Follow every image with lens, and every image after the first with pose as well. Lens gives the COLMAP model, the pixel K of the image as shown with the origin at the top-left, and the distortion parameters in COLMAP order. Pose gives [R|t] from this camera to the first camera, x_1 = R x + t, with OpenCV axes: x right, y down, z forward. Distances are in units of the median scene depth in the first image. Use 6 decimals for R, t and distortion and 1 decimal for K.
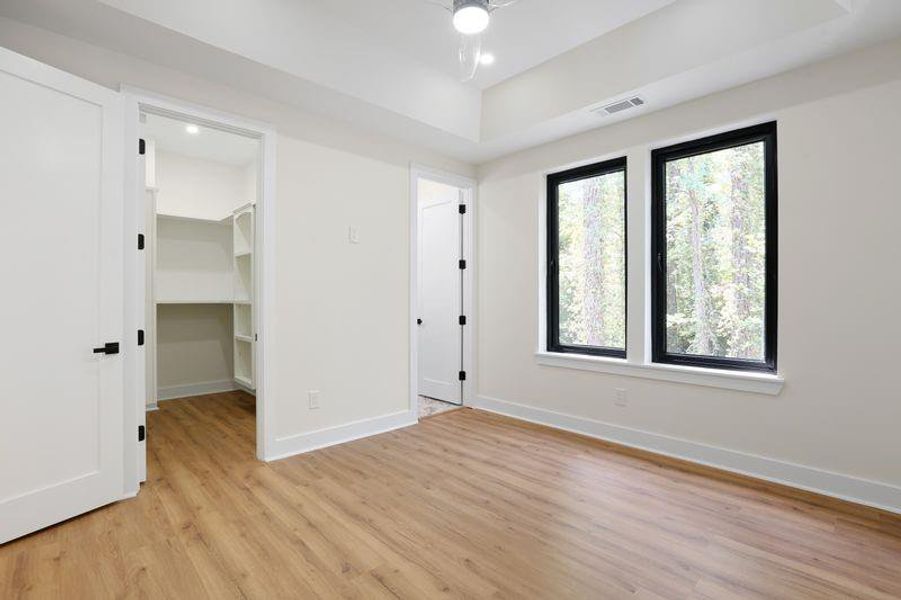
lens RADIAL K [[414.0, 0, 439.3], [0, 414.0, 296.4], [0, 0, 1]] dist [-0.037624, 0.006609]
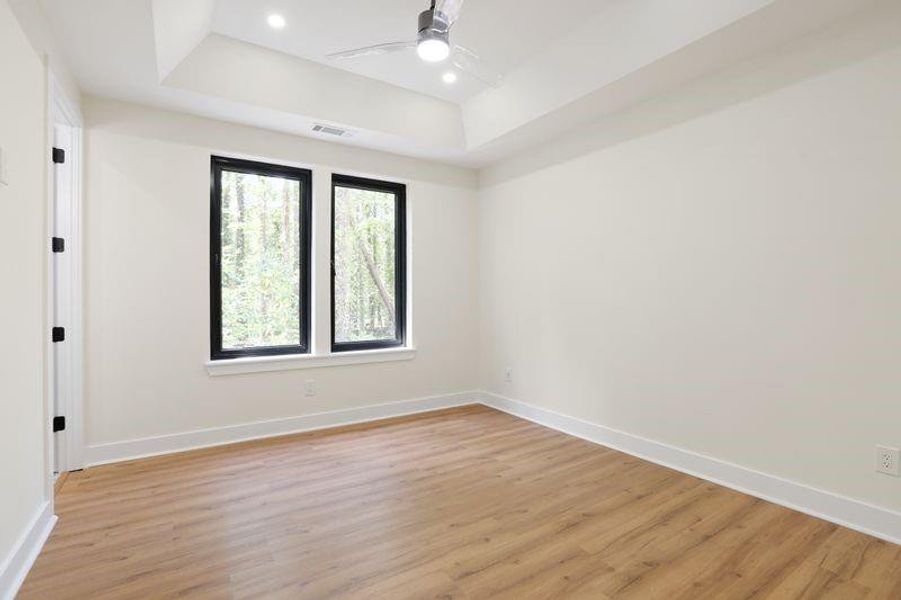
lens RADIAL K [[414.0, 0, 449.9], [0, 414.0, 304.4], [0, 0, 1]] dist [-0.037624, 0.006609]
pose [[0.190773, -0.018696, 0.981456, -0.586024], [-0.003902, 0.999796, 0.019804, -0.004145], [-0.981626, -0.007608, 0.190662, 0.432390]]
